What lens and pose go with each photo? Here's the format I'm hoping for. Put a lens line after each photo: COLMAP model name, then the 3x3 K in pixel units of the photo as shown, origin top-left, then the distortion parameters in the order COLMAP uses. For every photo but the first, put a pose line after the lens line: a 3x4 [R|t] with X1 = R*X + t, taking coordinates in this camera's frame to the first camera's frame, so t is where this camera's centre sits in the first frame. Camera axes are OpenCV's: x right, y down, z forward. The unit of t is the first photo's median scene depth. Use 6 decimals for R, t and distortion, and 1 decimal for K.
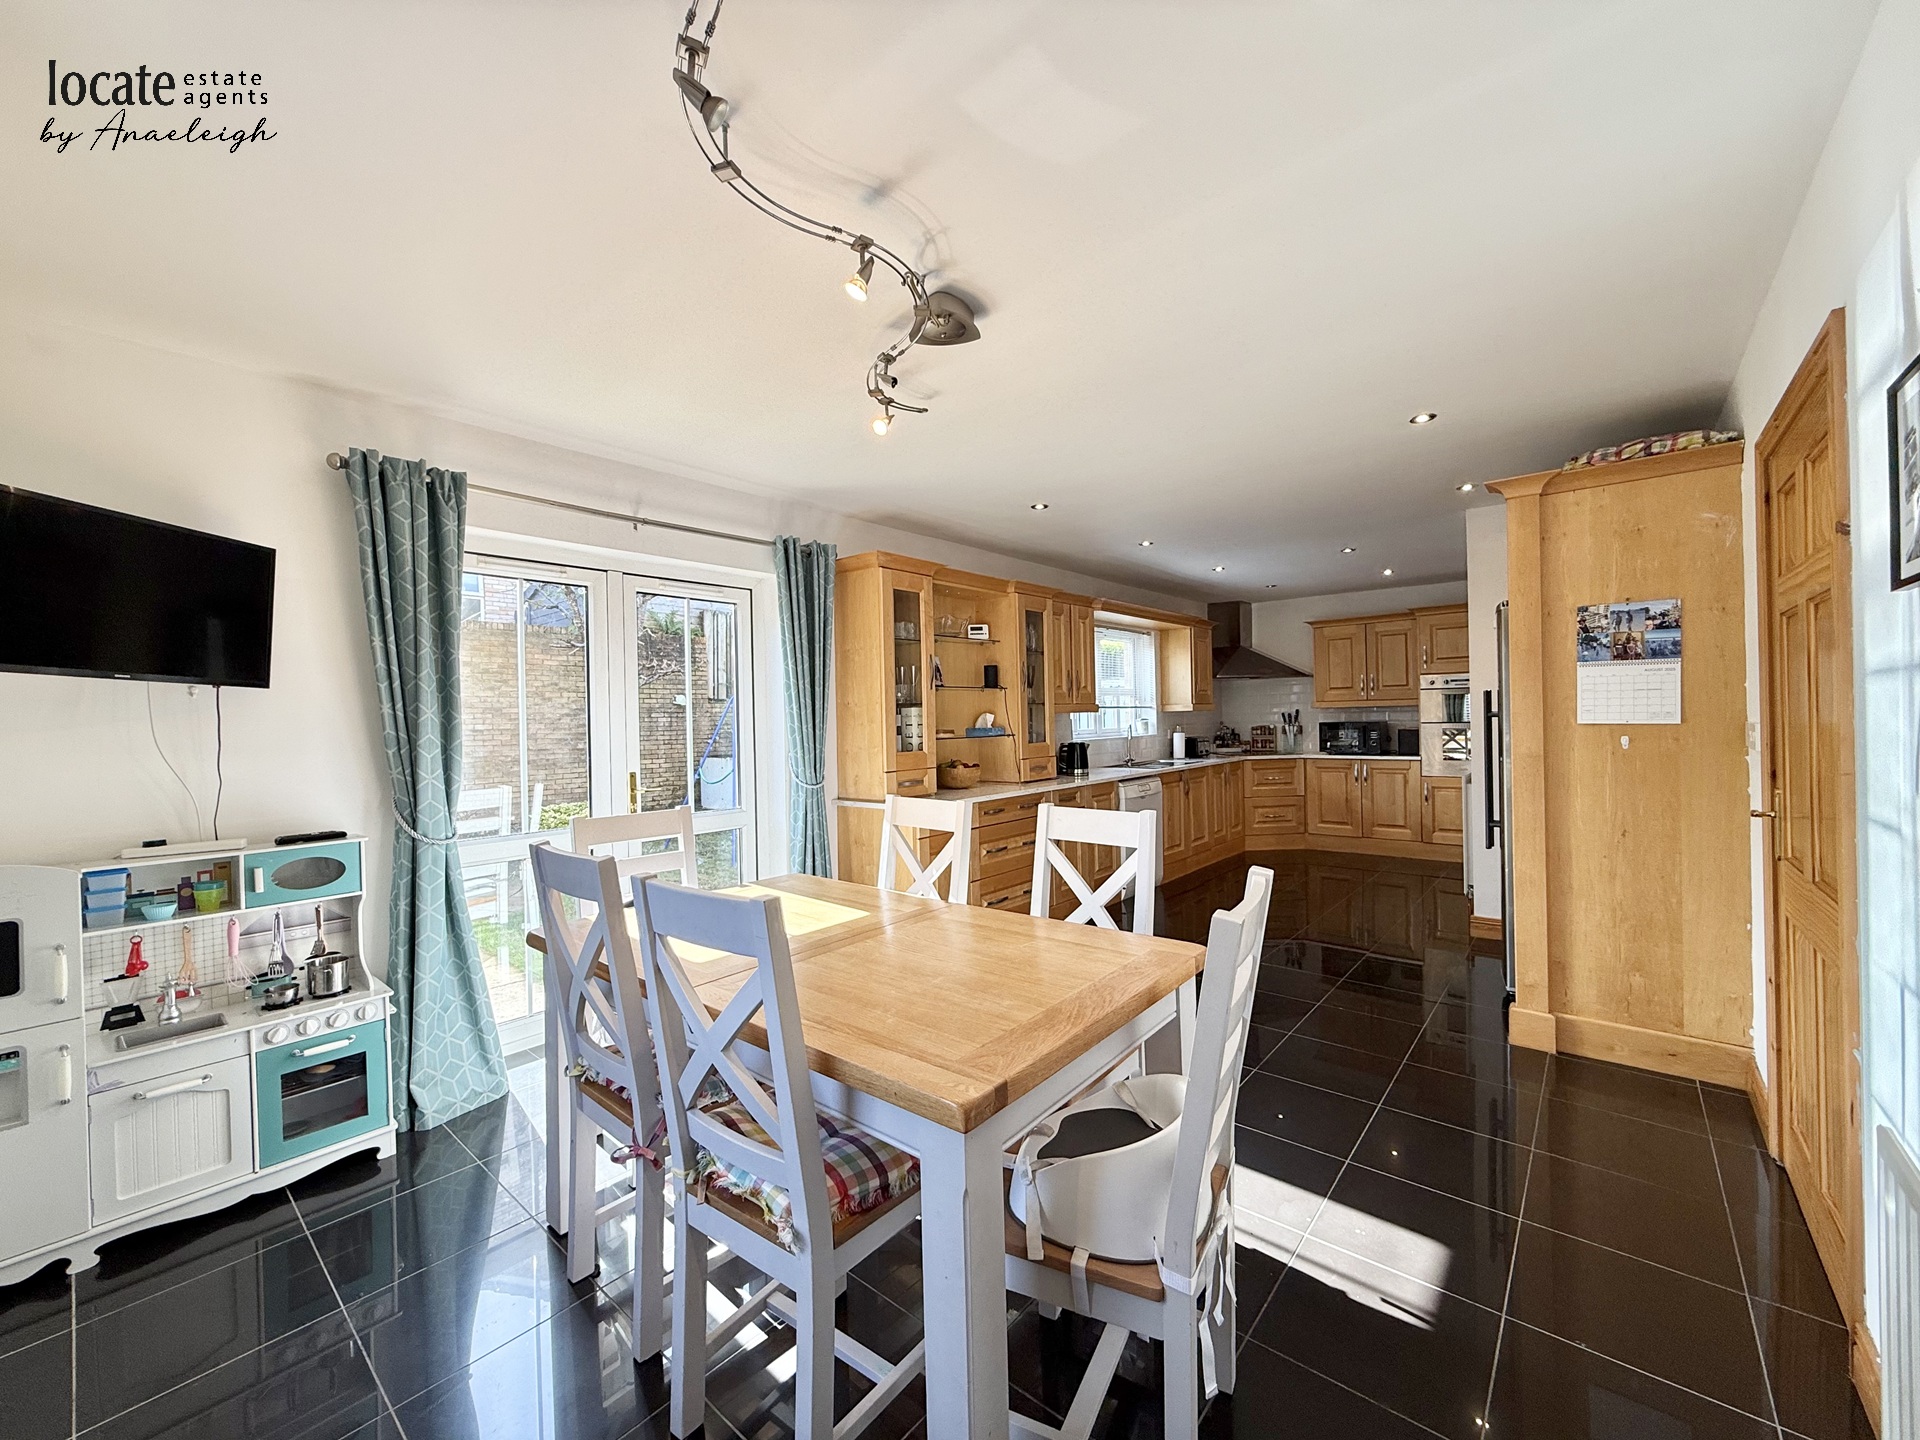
lens RADIAL K [[759.7, 0, 959.3], [0, 759.7, 725.7], [0, 0, 1]] dist [-0.002478, 0.000105]
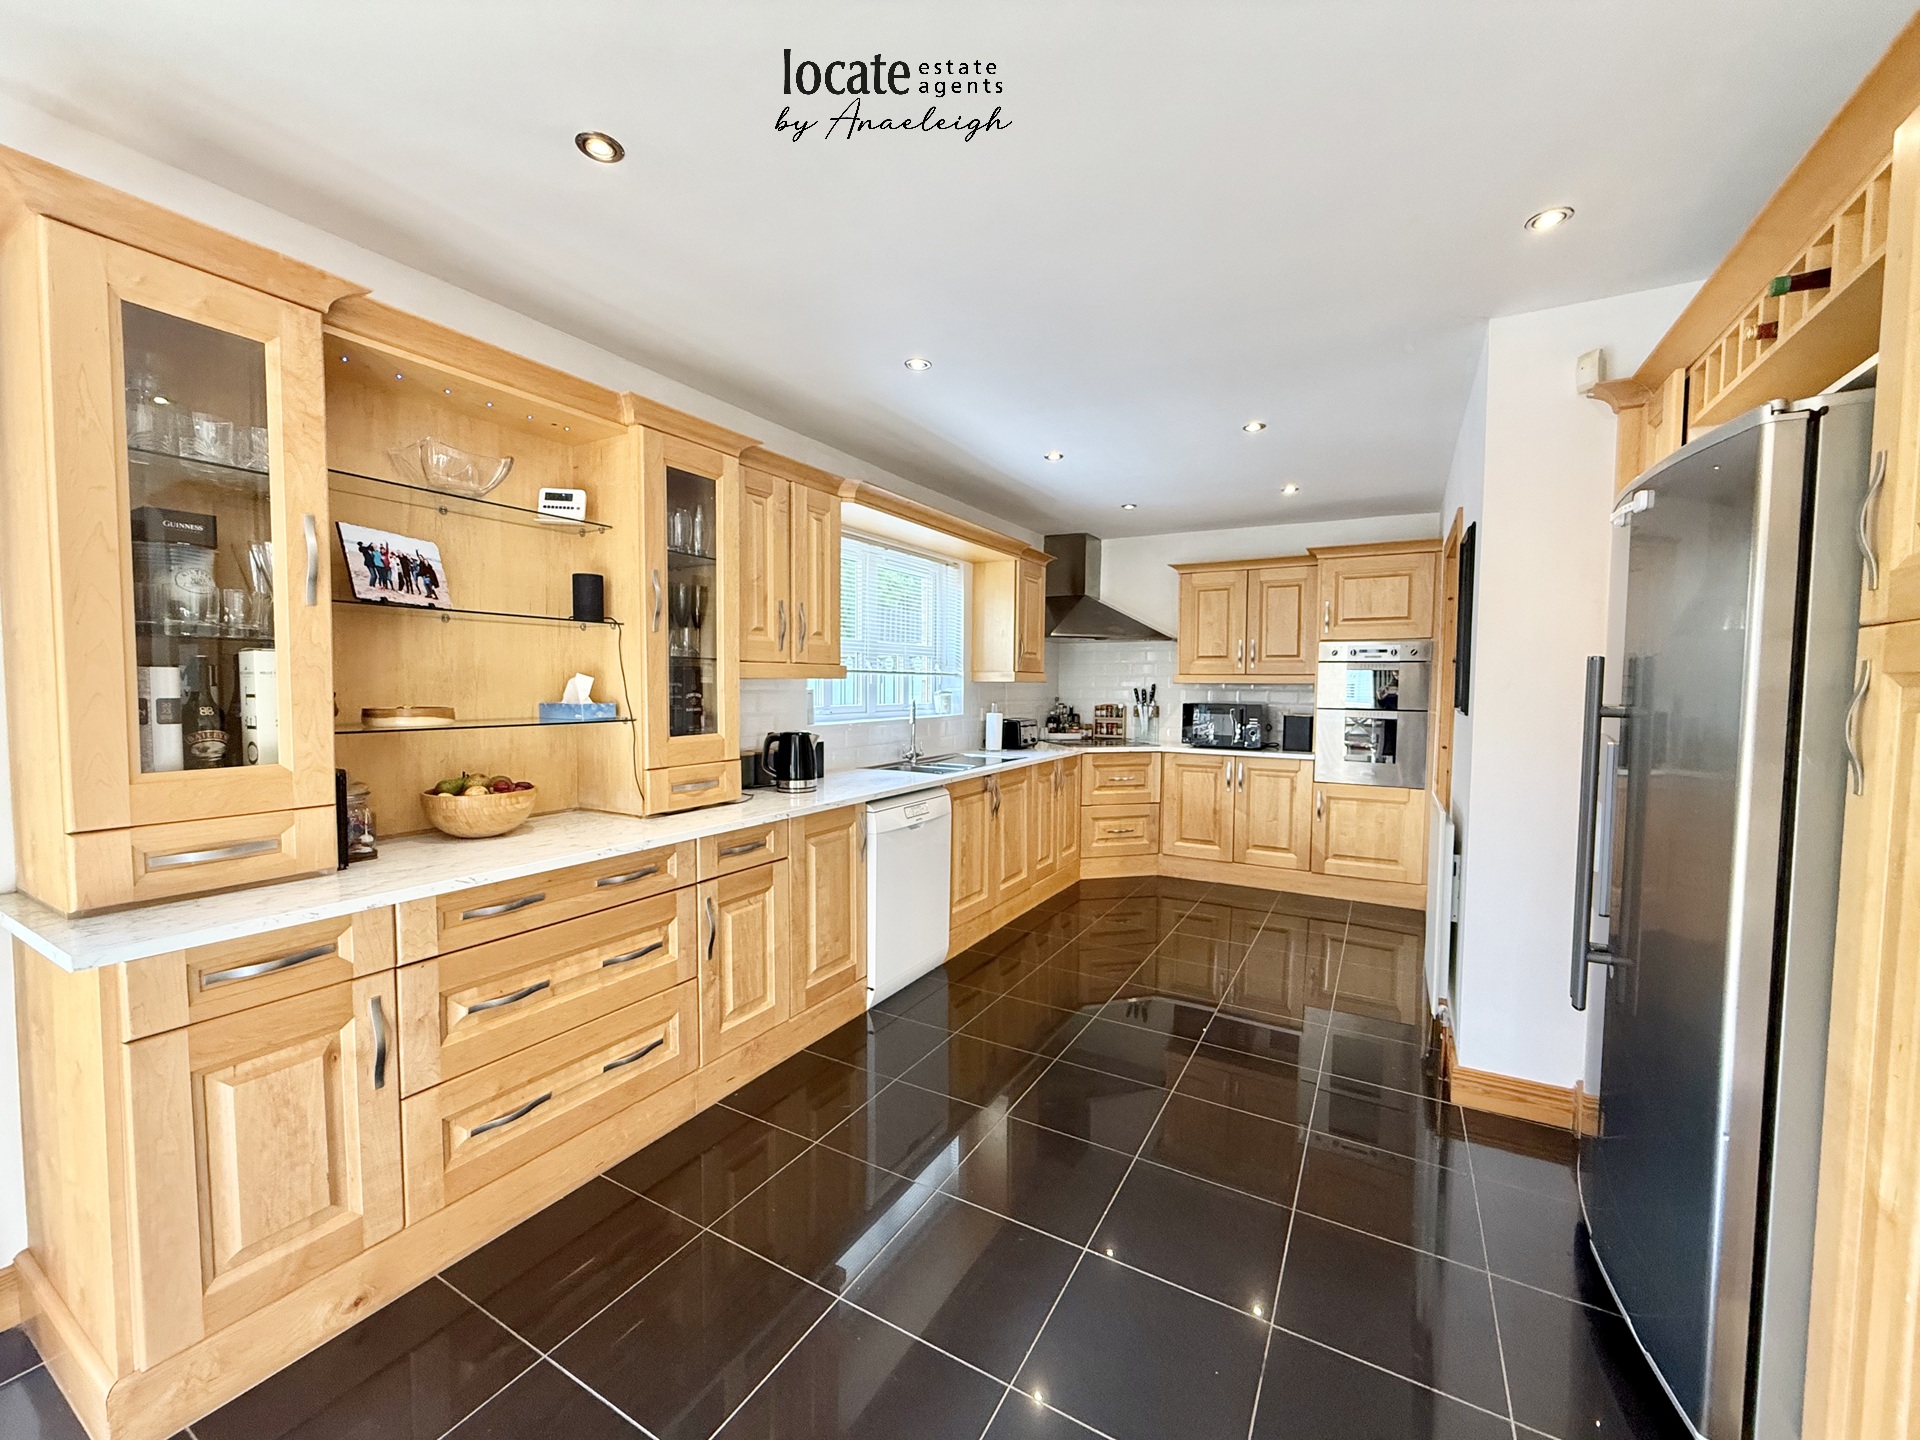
lens RADIAL K [[759.7, 0, 959.9], [0, 759.7, 722.1], [0, 0, 1]] dist [-0.002478, 0.000105]
pose [[0.981497, 0.021198, 0.190300, 0.135656], [-0.028853, 0.998878, 0.037546, -0.007874], [-0.189291, -0.042342, 0.981008, 0.350717]]
